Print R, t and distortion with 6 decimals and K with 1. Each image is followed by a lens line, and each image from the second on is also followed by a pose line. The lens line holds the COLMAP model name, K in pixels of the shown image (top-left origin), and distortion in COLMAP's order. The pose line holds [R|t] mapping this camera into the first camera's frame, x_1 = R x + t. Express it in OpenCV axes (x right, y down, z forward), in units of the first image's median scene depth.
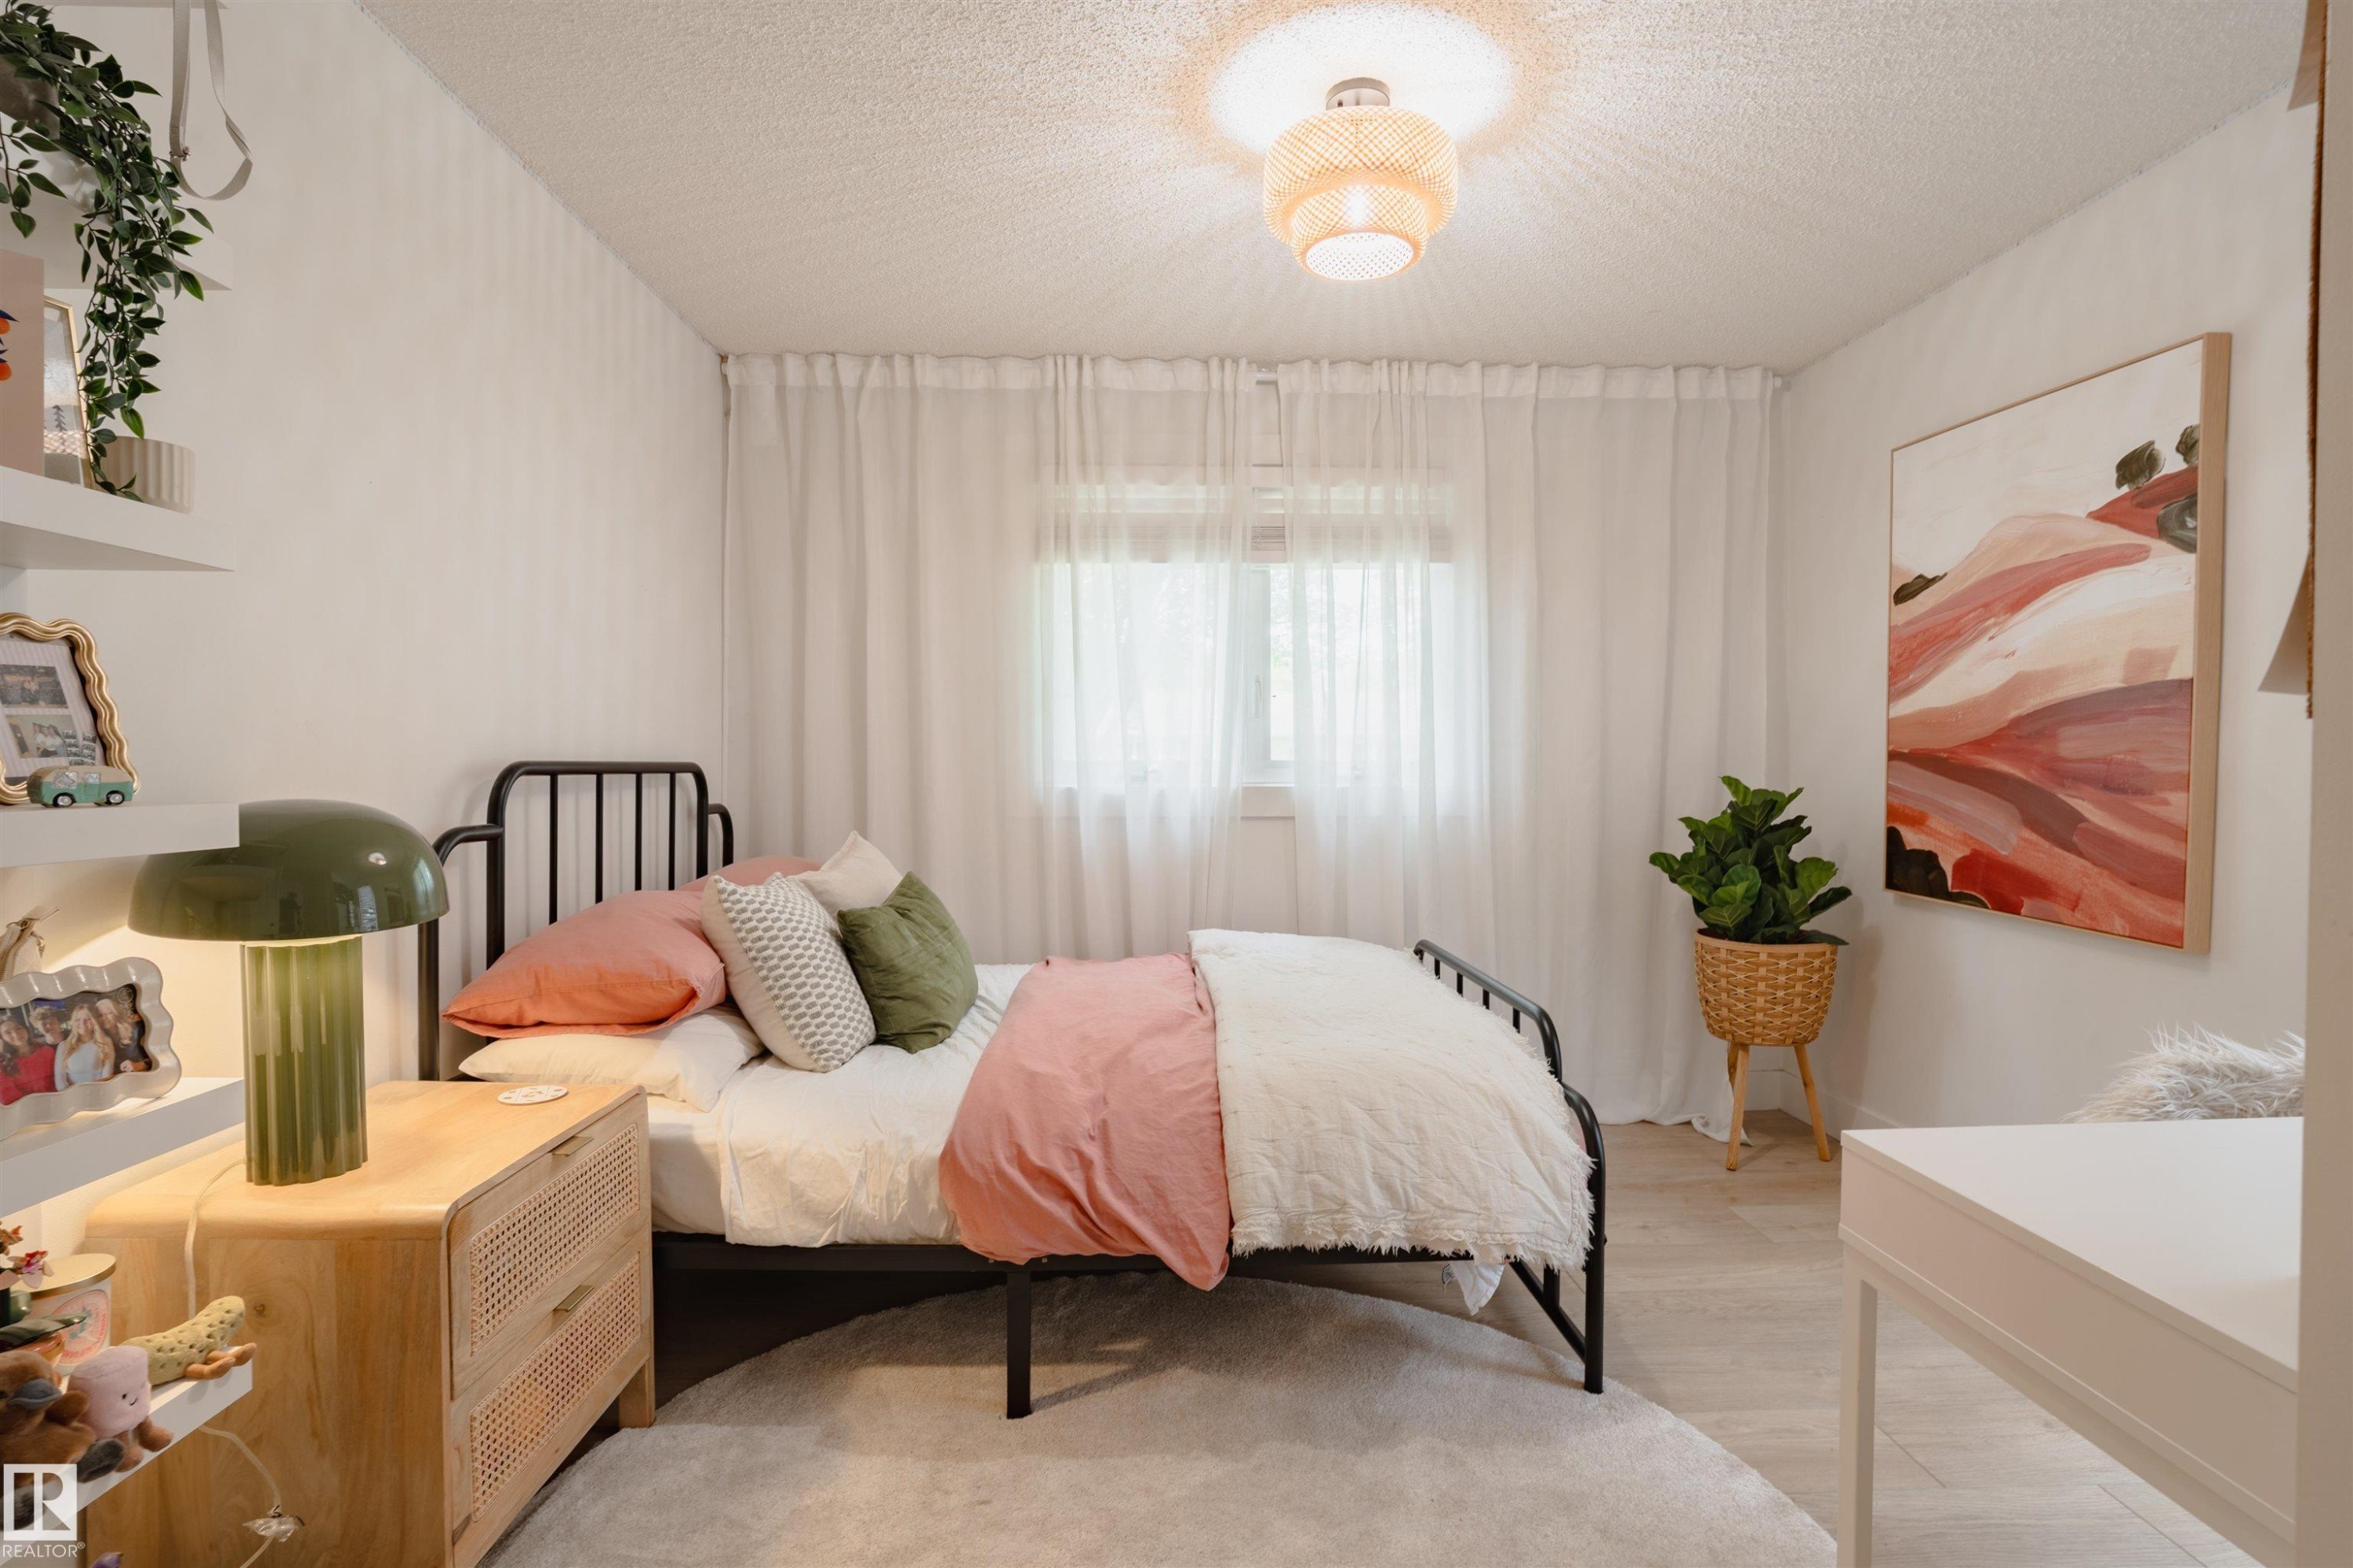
lens RADIAL K [[1161.3, 0, 1176.5], [0, 1161.3, 784.0], [0, 0, 1]] dist [-0.068920, 0.048195]
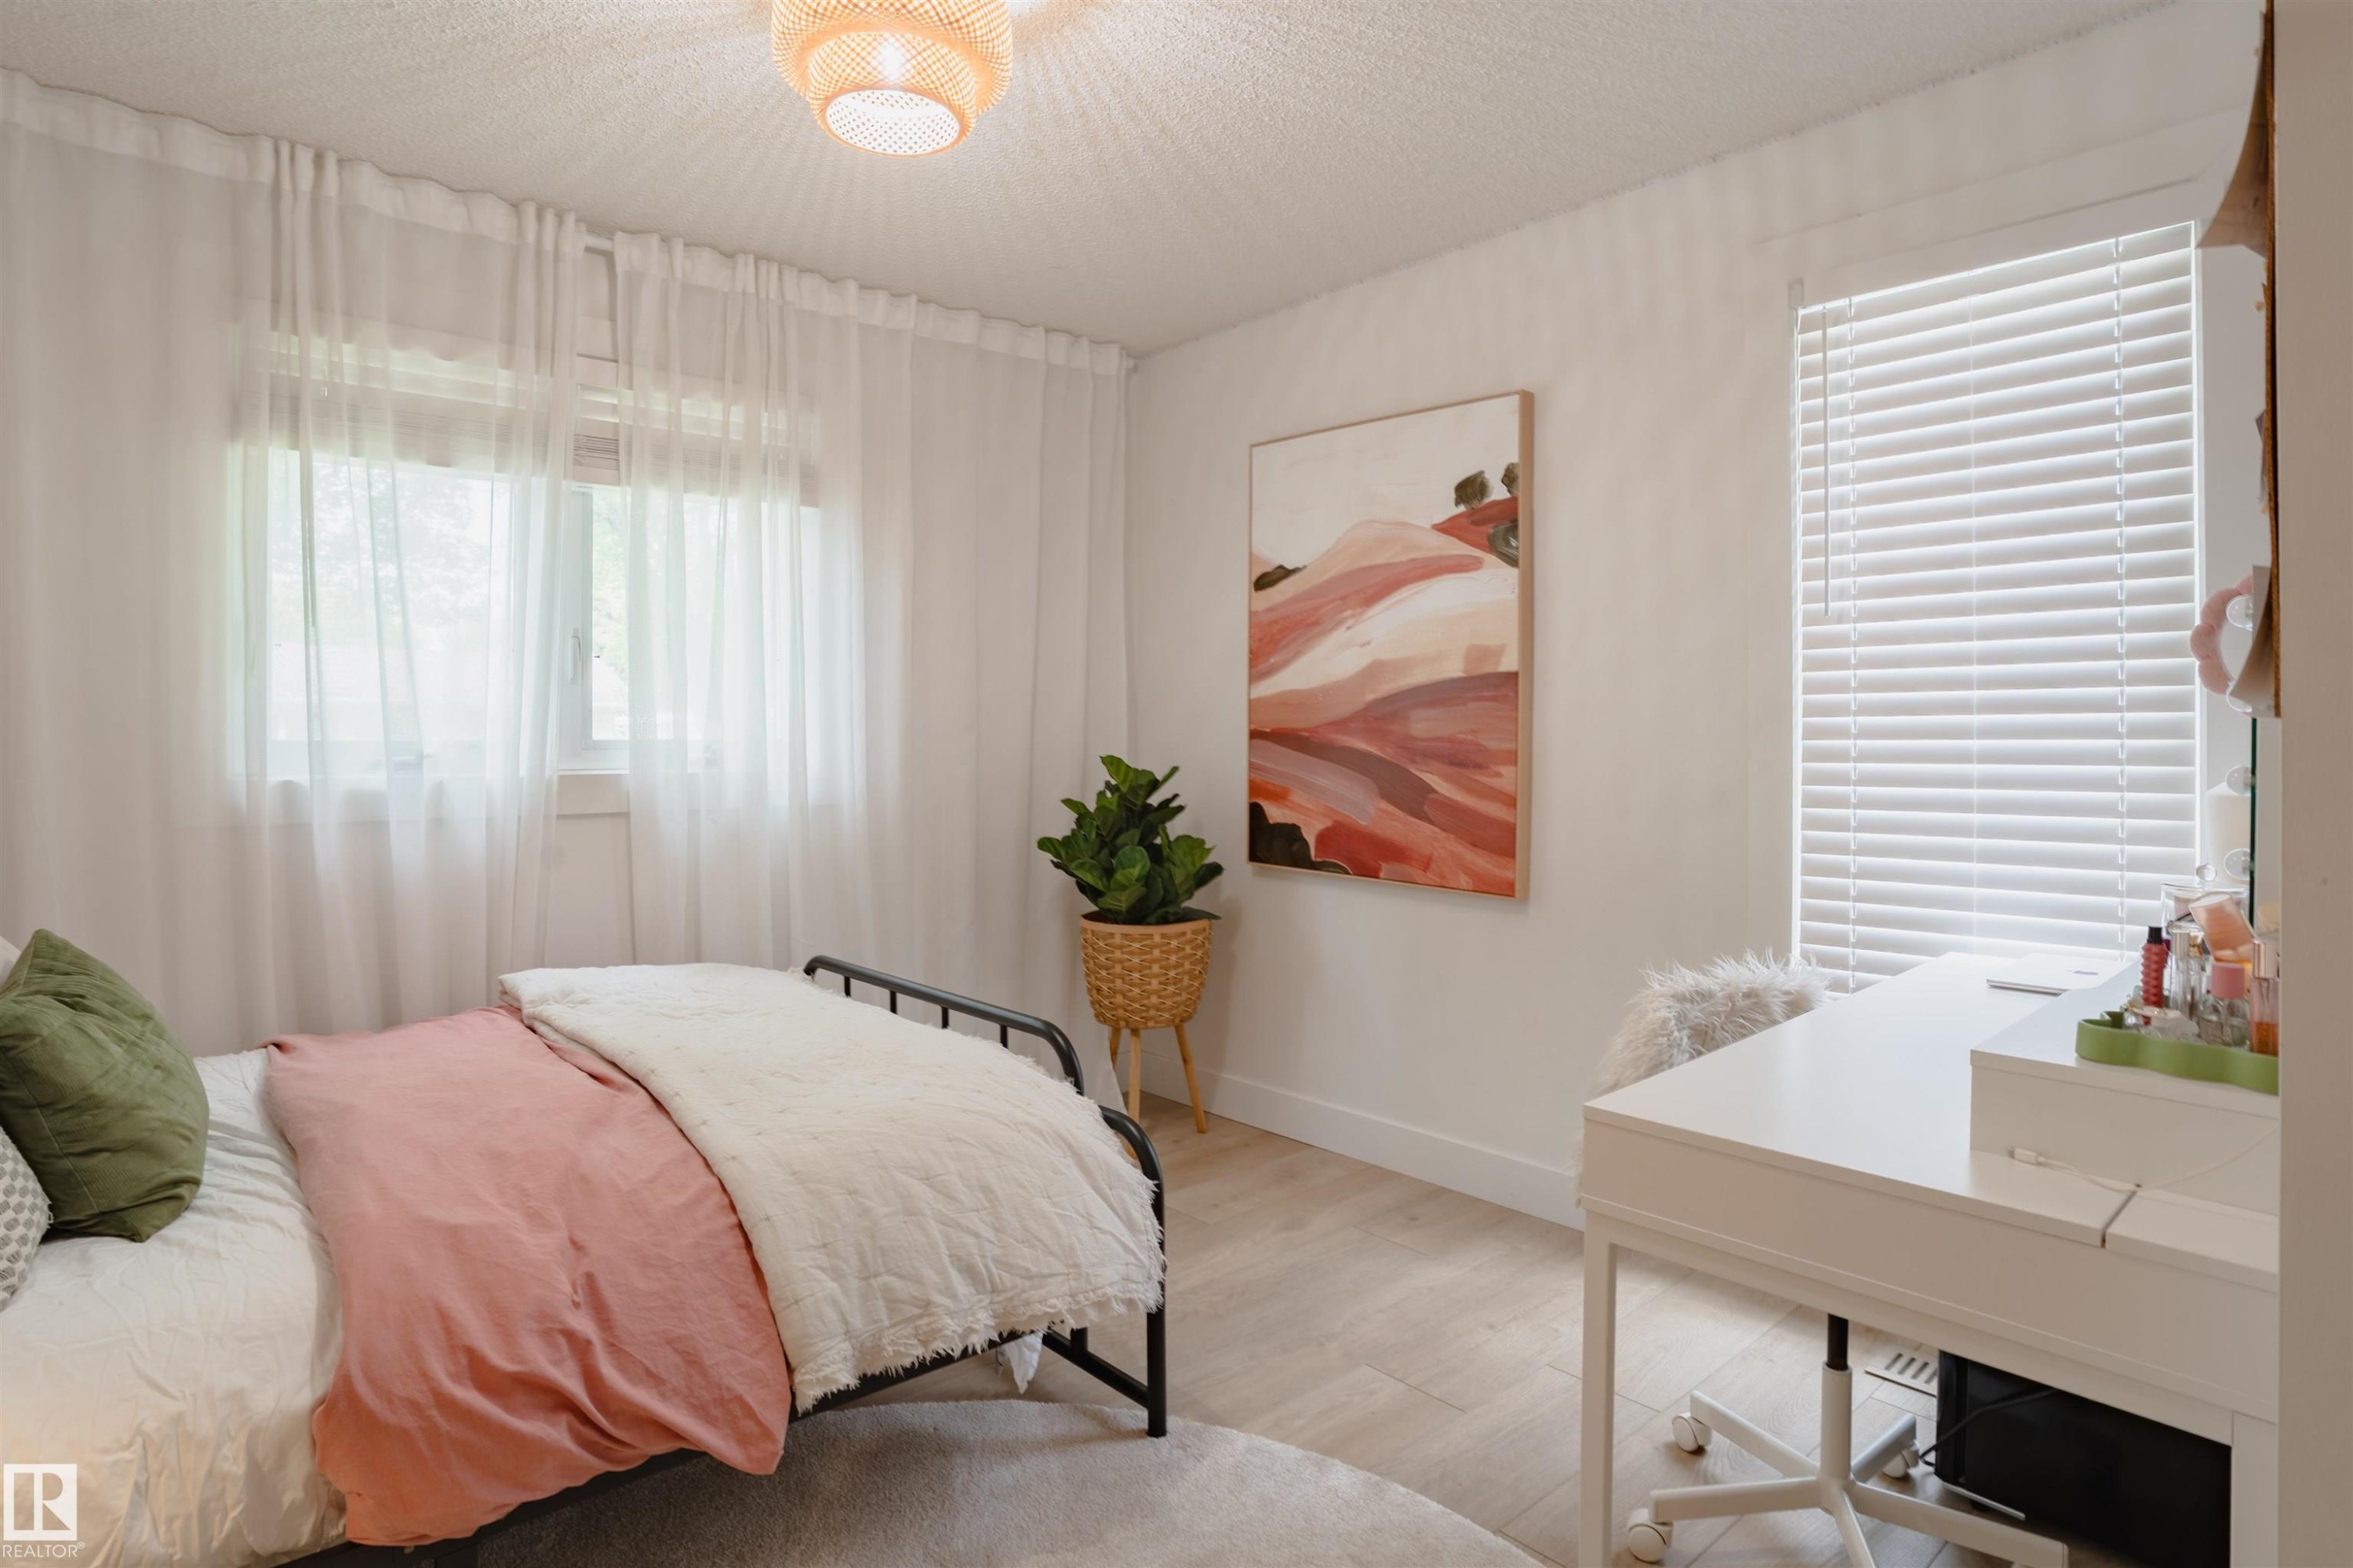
lens RADIAL K [[1265.2, 0, 1177.3], [0, 1265.2, 734.3], [0, 0, 1]] dist [-0.079501, 0.042162]
pose [[0.778262, 0.000877, 0.627939, -0.167844], [0.013318, 0.999751, -0.017902, -0.005577], [-0.627798, 0.022295, 0.778057, 0.143532]]
